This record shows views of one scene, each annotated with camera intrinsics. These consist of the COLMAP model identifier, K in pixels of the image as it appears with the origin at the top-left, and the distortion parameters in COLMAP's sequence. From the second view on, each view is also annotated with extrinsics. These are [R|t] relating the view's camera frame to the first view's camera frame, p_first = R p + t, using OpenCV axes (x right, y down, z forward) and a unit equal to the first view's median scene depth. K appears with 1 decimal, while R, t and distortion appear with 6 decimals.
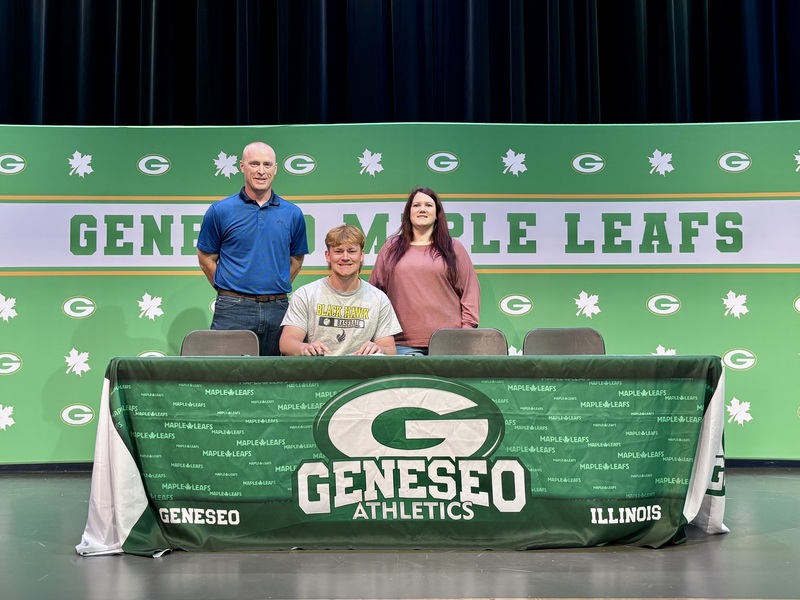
lens RADIAL K [[804.5, 0, 396.2], [0, 804.5, 299.7], [0, 0, 1]] dist [0.035843, -0.064206]
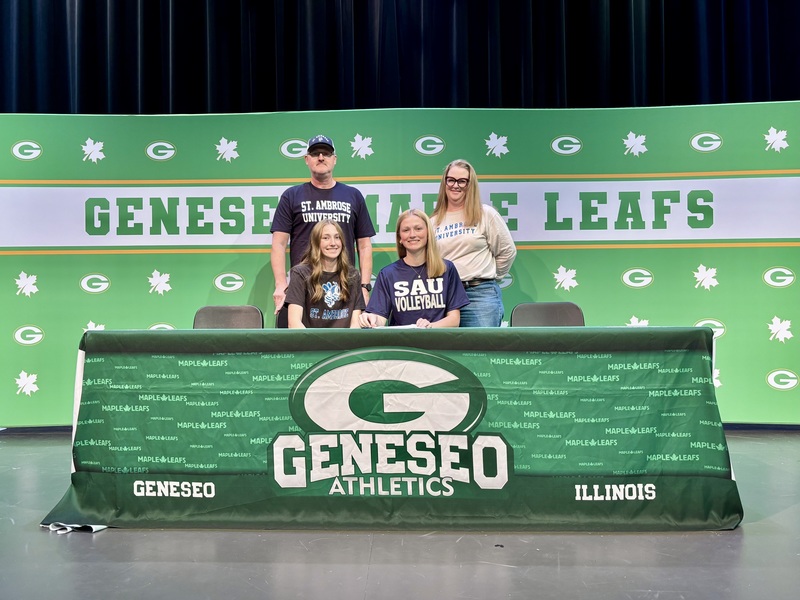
lens RADIAL K [[622.0, 0, 379.7], [0, 622.0, 318.2], [0, 0, 1]] dist [-0.003885, -0.012047]
pose [[0.999373, -0.002375, -0.035335, 0.033946], [0.004364, 0.998402, 0.056334, 0.017462], [0.035145, -0.056453, 0.997786, 0.262601]]
